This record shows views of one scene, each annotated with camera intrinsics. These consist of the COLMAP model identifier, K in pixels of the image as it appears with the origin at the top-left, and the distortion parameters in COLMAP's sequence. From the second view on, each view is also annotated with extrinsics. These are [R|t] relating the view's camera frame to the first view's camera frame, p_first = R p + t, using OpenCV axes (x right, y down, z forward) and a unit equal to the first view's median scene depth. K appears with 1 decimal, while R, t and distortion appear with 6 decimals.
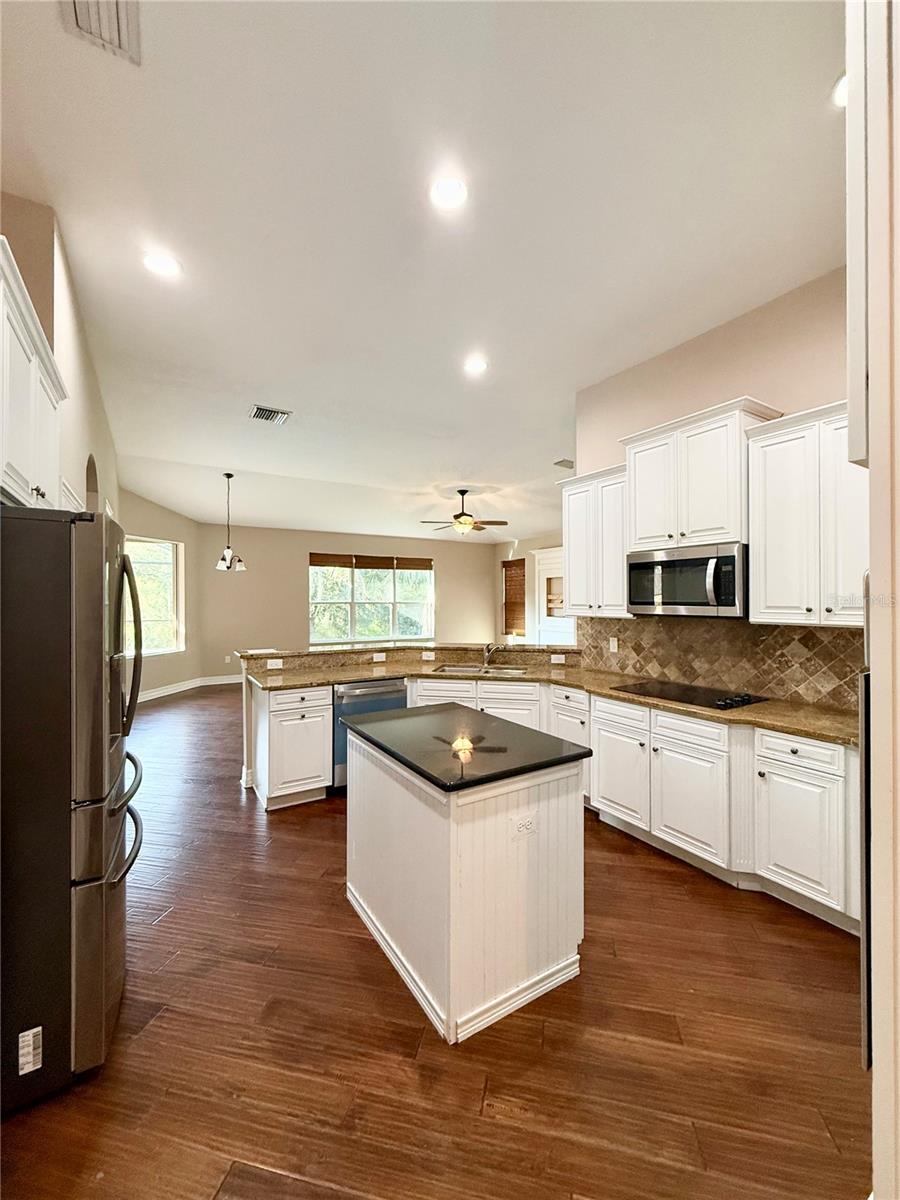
lens RADIAL K [[477.7, 0, 450.1], [0, 477.7, 597.0], [0, 0, 1]] dist [-0.000087, 0.000120]
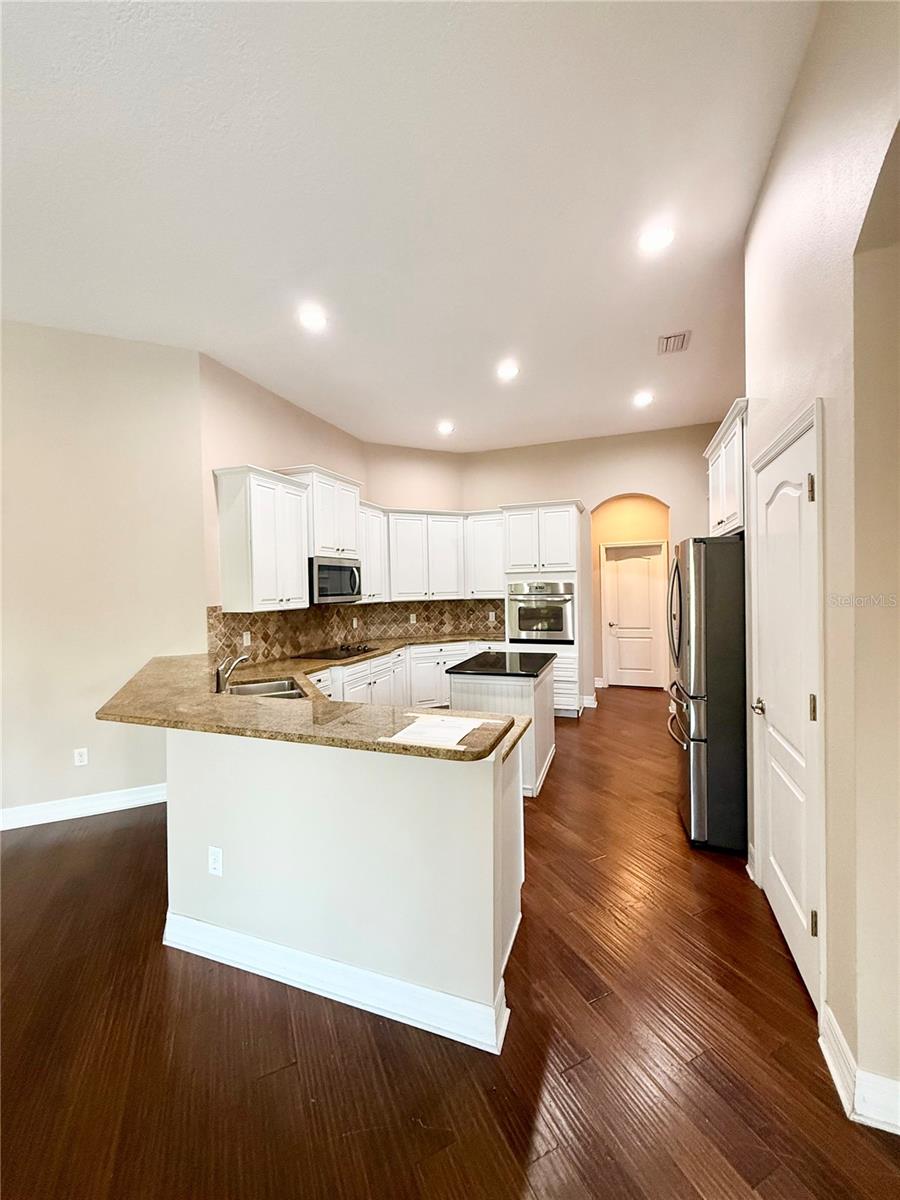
lens RADIAL K [[477.7, 0, 450.1], [0, 477.7, 597.0], [0, 0, 1]] dist [-0.000087, 0.000120]
pose [[-0.609826, -0.001406, 0.792534, -0.800320], [0.020993, 0.999619, 0.017927, 0.001376], [-0.792257, 0.027570, -0.609564, 1.387765]]
